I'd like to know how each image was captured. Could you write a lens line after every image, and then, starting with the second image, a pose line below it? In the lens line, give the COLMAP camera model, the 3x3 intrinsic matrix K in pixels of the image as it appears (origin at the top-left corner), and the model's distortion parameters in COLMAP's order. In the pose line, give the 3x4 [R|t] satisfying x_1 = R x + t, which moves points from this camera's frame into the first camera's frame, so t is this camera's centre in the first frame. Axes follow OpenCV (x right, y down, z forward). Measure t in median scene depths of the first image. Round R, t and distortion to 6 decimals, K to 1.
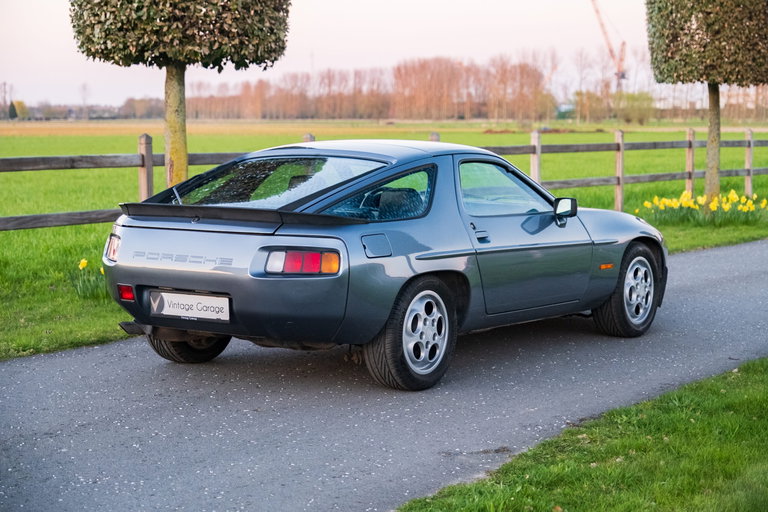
lens RADIAL K [[1841.7, 0, 384.0], [0, 1841.7, 256.0], [0, 0, 1]] dist [0.050023, 0.248934]
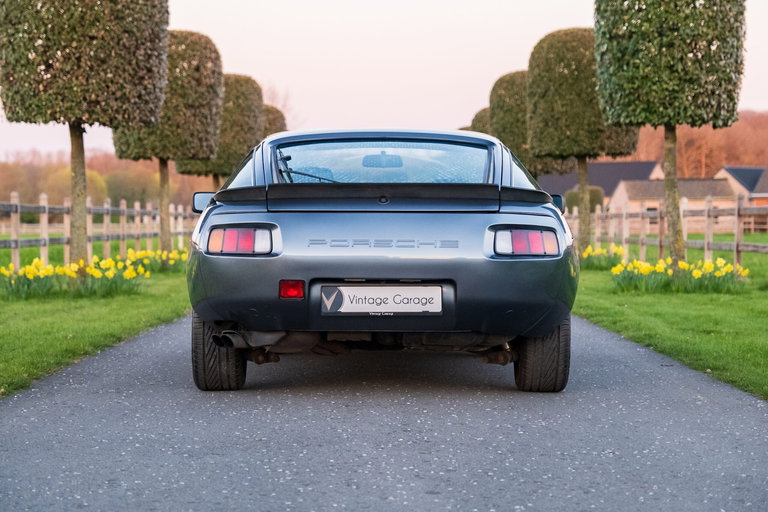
lens RADIAL K [[2456.2, 0, 384.0], [0, 2456.2, 256.0], [0, 0, 1]] dist [0.586807, -1.611151]
pose [[0.814331, -0.010633, 0.580304, -0.772761], [0.051524, 0.997209, -0.054031, 0.069032], [-0.578110, 0.073898, 0.812606, 0.062291]]
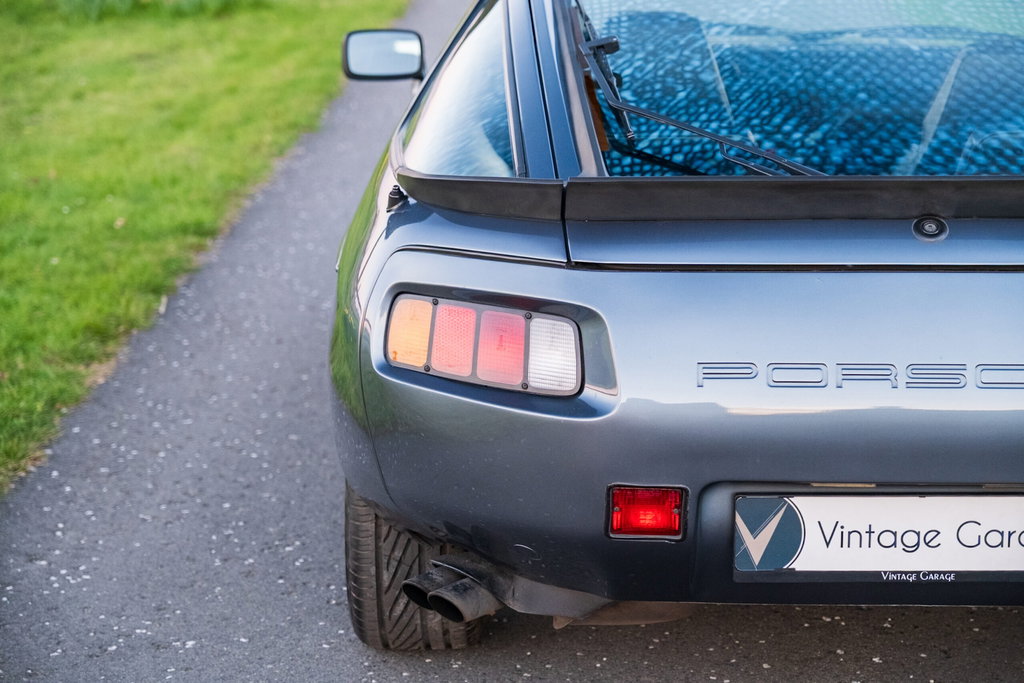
lens RADIAL K [[2455.6, 0, 512.0], [0, 2455.6, 341.5], [0, 0, 1]] dist [0.050023, 0.248934]
pose [[0.824375, -0.128230, 0.551328, -0.360372], [0.054837, 0.987513, 0.147684, -0.060832], [-0.563382, -0.091514, 0.821113, 0.729472]]
